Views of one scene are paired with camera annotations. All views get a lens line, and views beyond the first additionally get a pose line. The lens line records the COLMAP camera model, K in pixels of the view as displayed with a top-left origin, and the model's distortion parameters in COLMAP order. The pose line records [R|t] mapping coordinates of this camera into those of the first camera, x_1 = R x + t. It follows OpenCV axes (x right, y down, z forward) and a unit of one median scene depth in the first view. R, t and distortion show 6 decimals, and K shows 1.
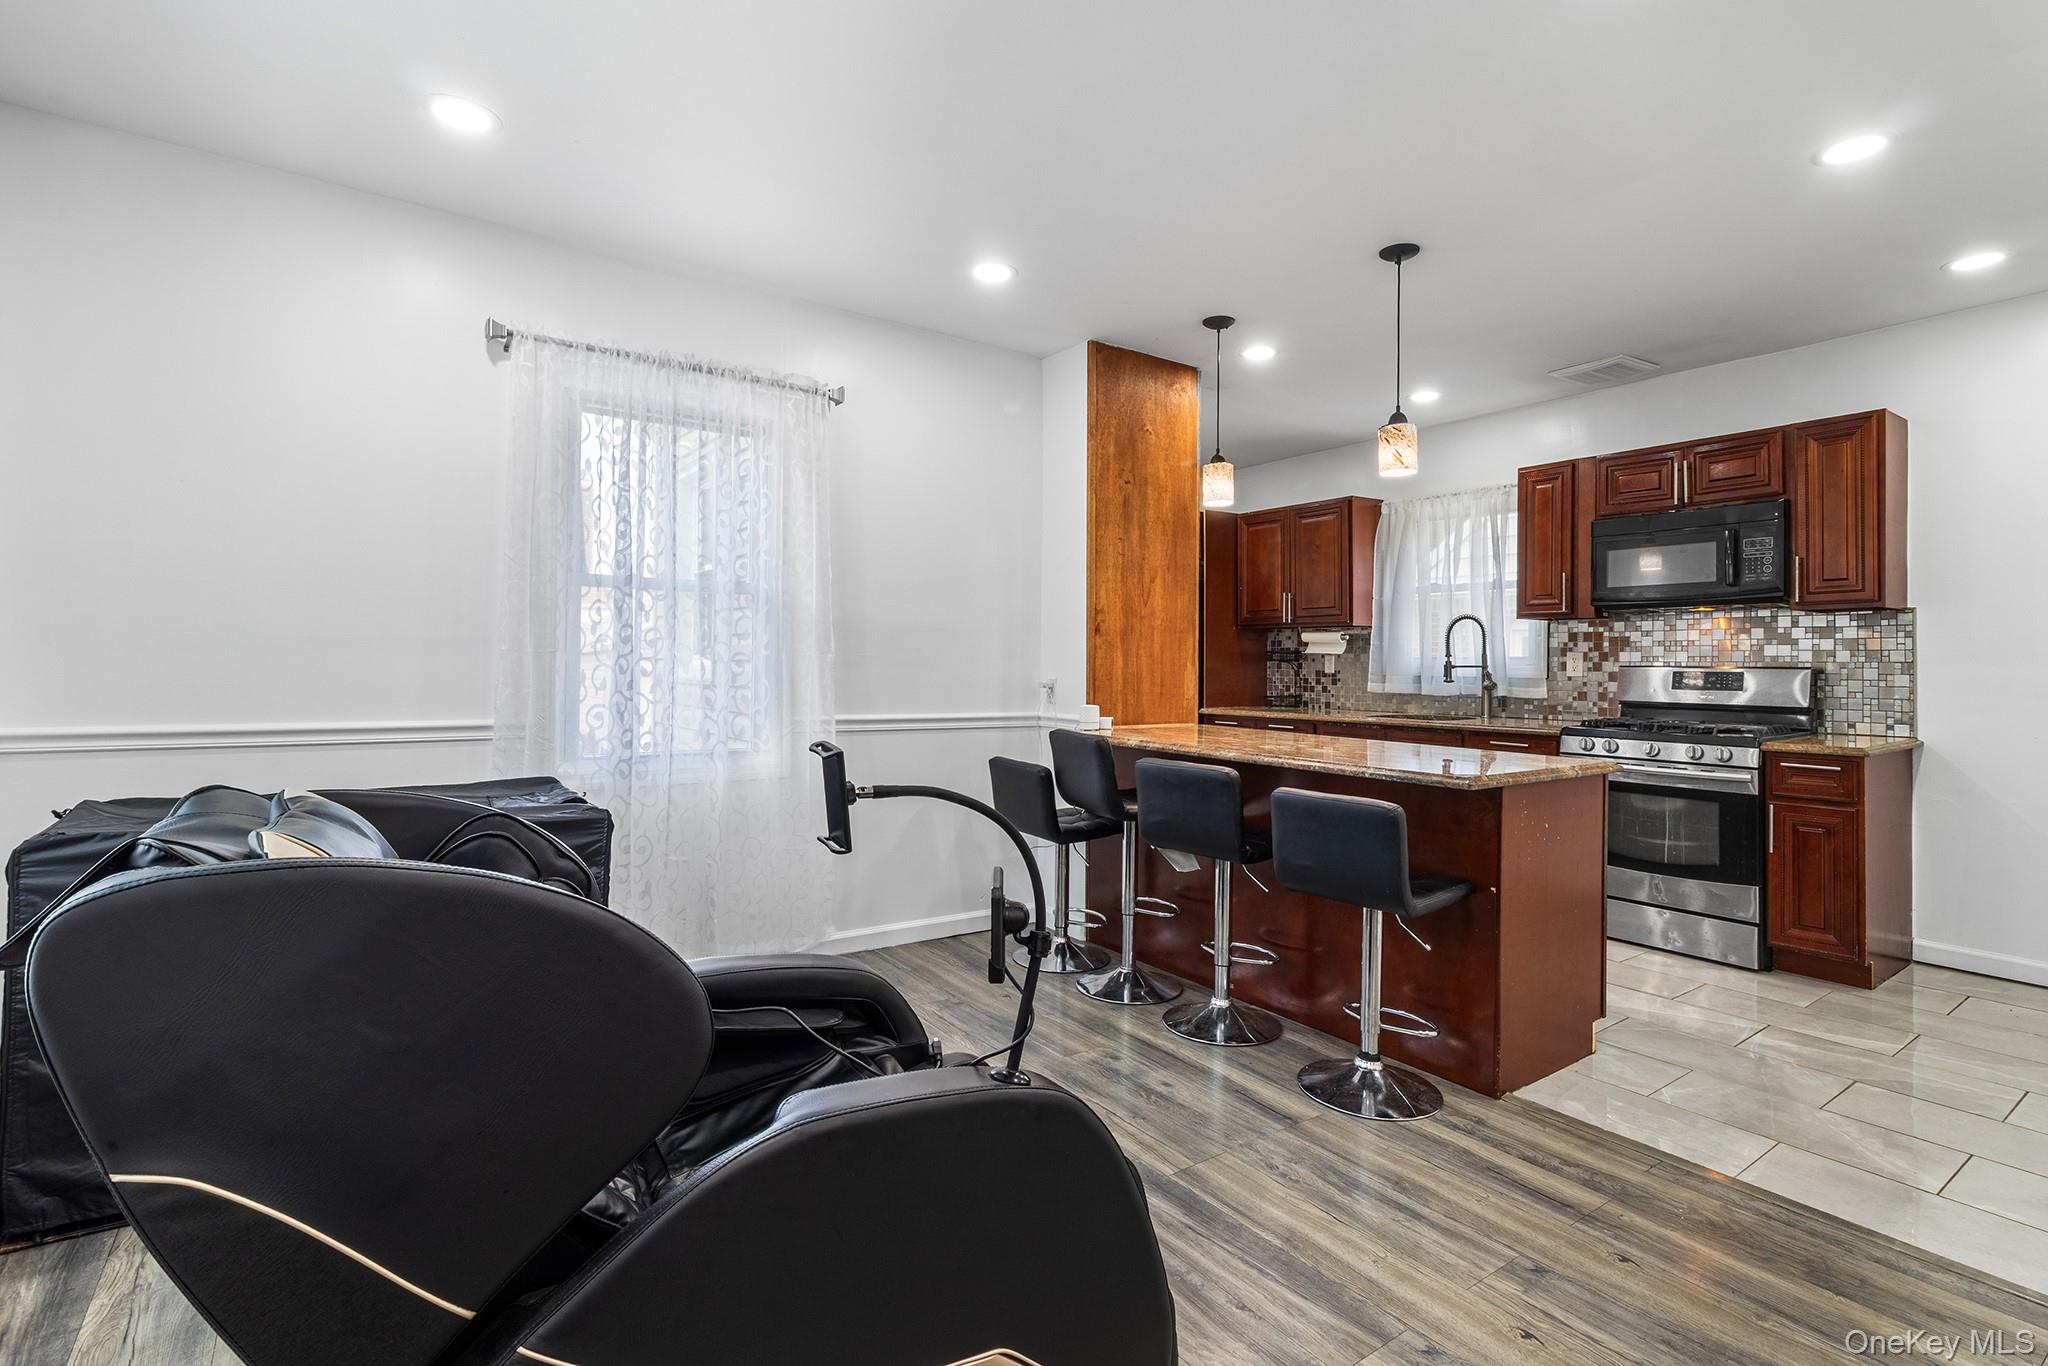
lens RADIAL K [[978.9, 0, 1035.3], [0, 978.9, 658.8], [0, 0, 1]] dist [0.003211, -0.000048]
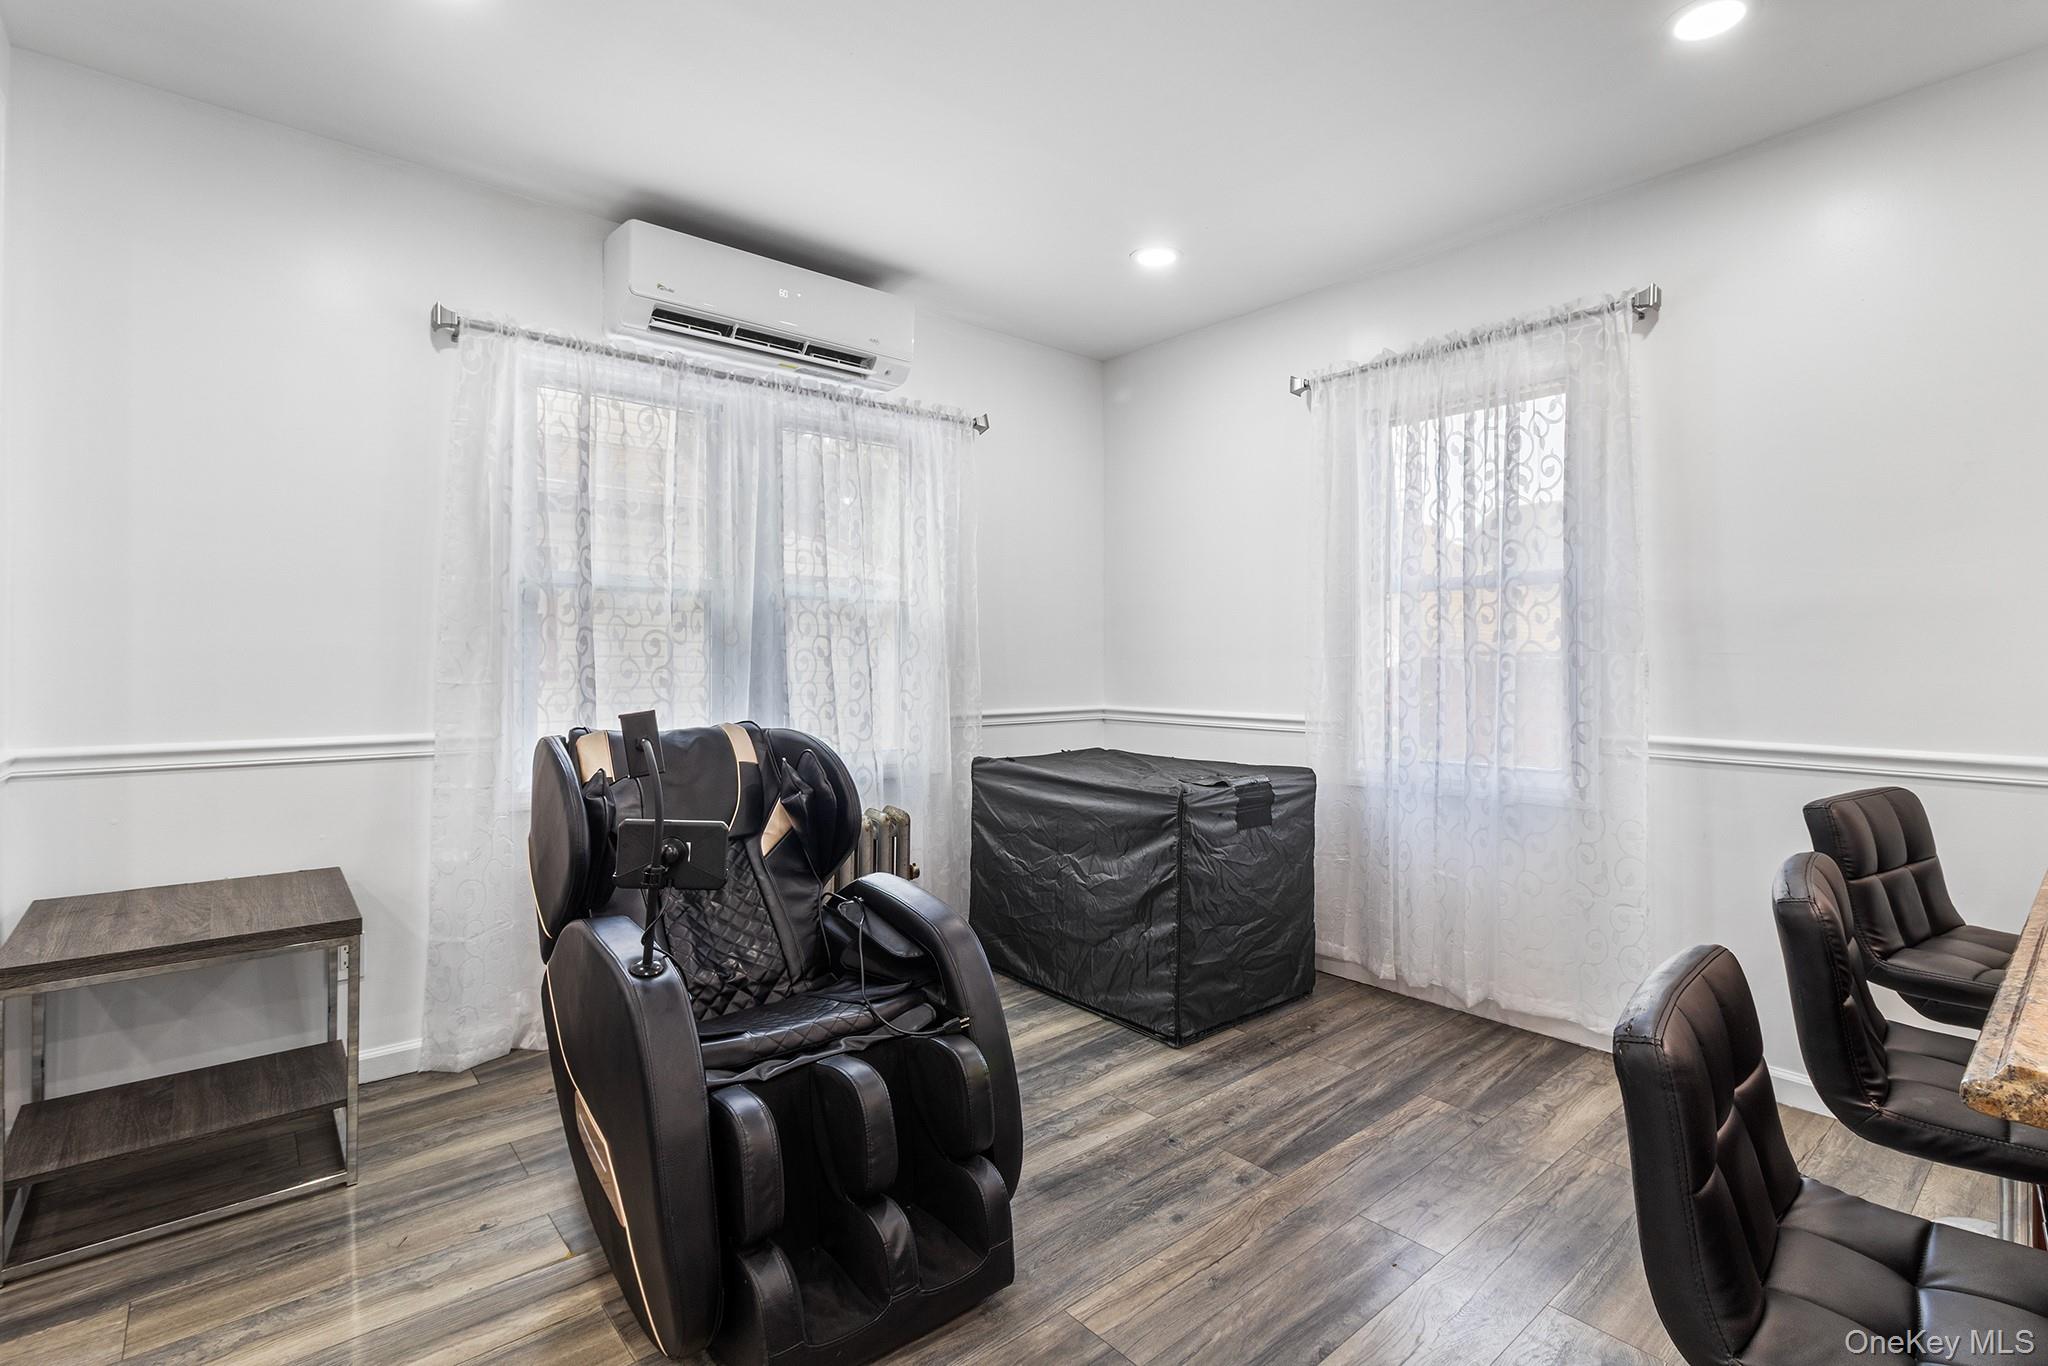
lens RADIAL K [[944.0, 0, 1060.4], [0, 944.0, 664.1], [0, 0, 1]] dist [0.000654, -0.000541]
pose [[0.102964, -0.011296, -0.994621, 0.397668], [0.006159, 0.999924, -0.010718, 0.007841], [0.994666, -0.005022, 0.103026, 0.431599]]
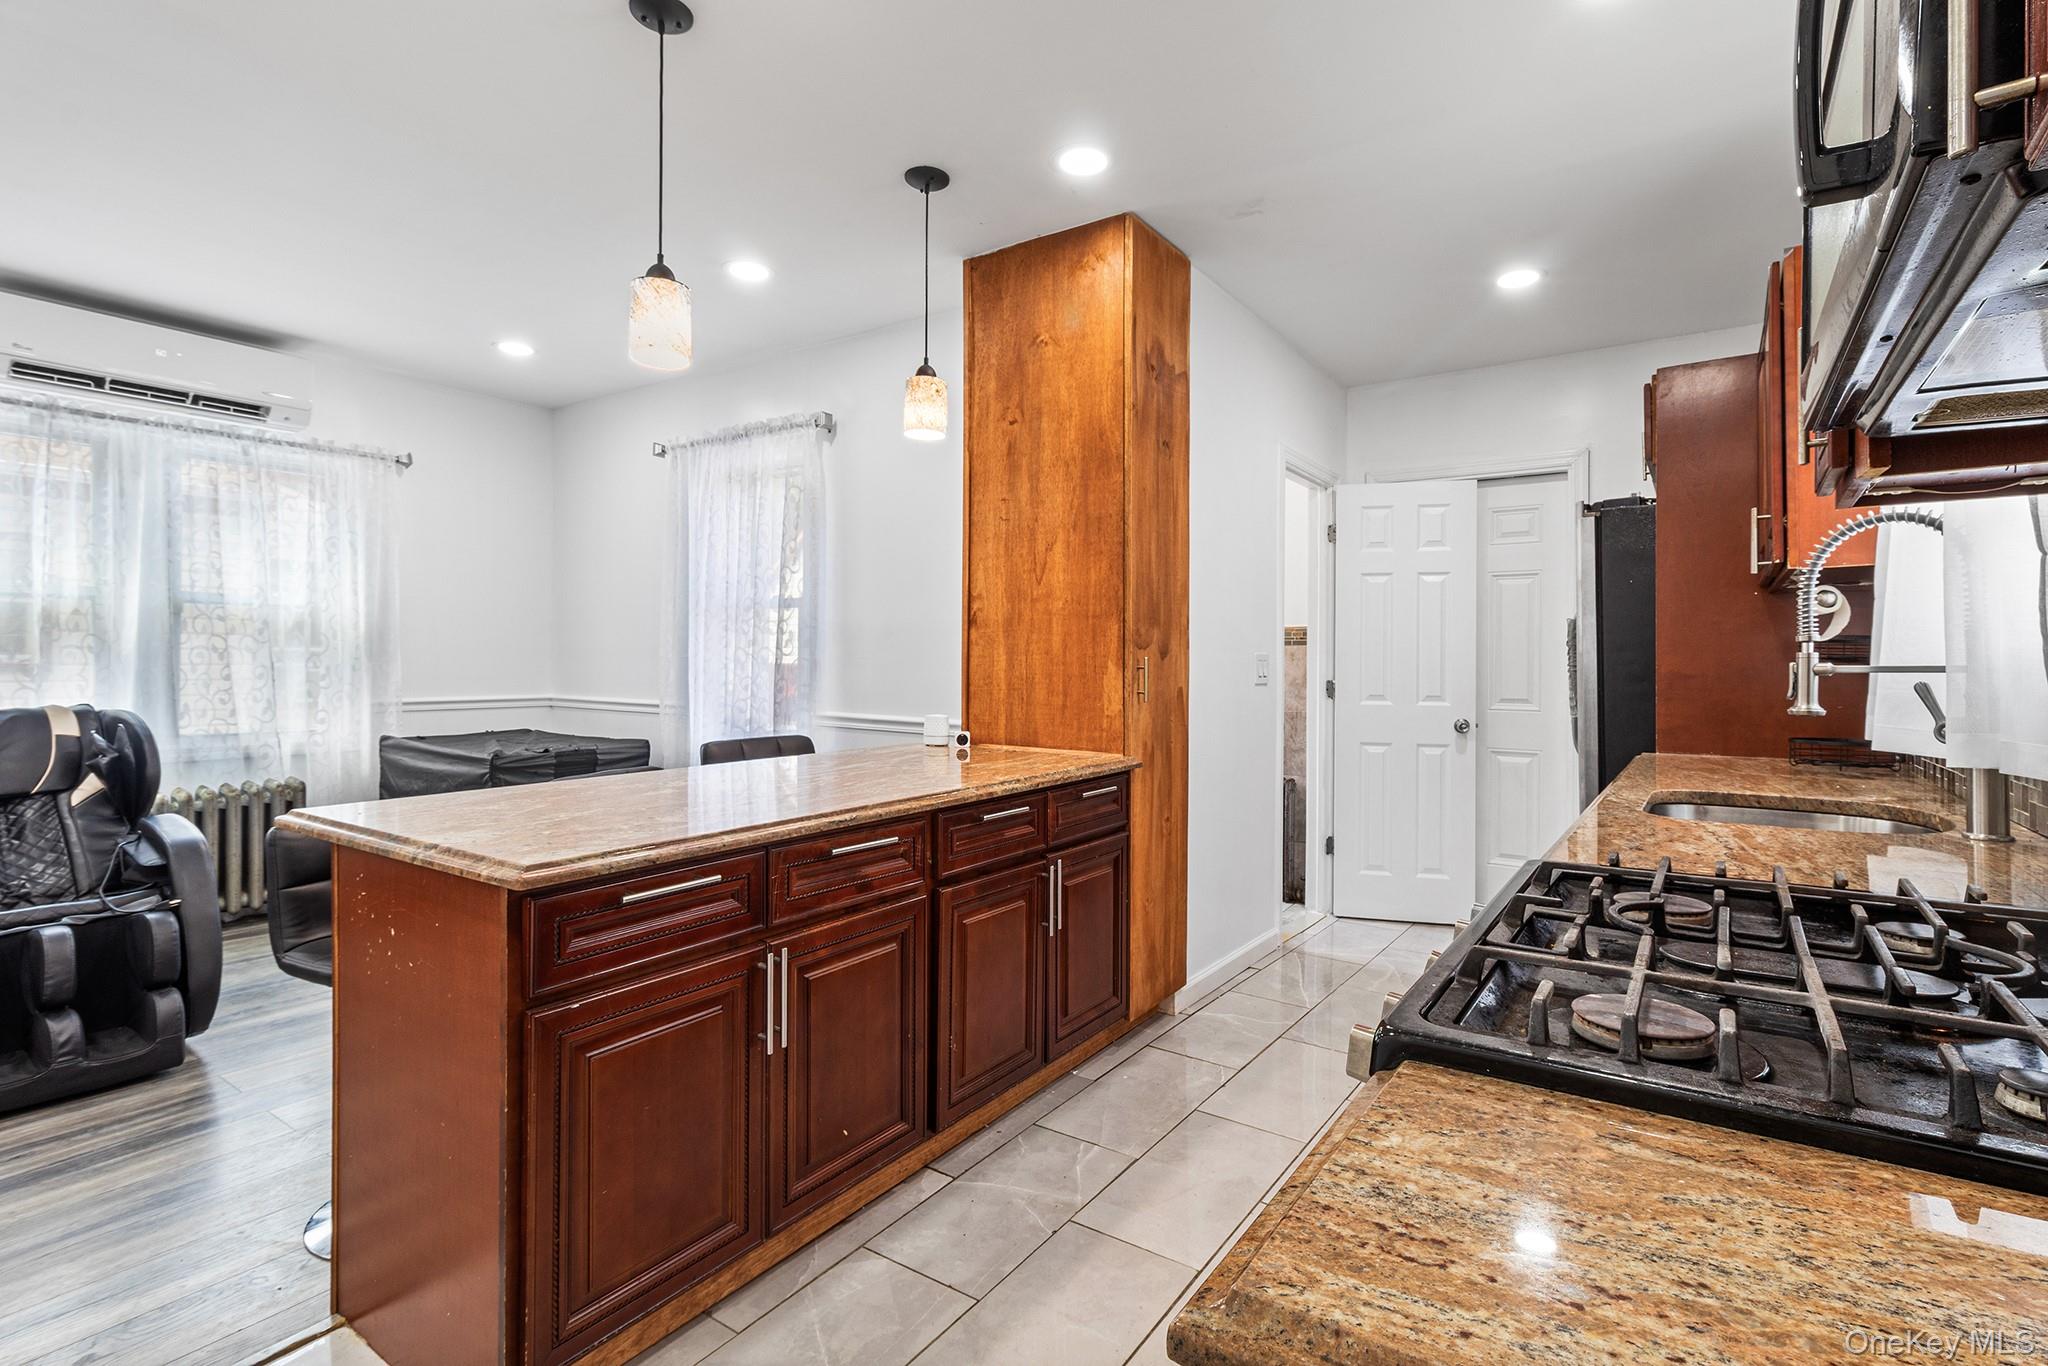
lens RADIAL K [[944.0, 0, 1060.4], [0, 944.0, 664.1], [0, 0, 1]] dist [0.000654, -0.000541]
pose [[0.352847, -0.006211, -0.935660, 0.778057], [-0.000157, 0.999978, -0.006697, 0.010014], [0.935681, 0.002510, 0.352839, 0.773330]]
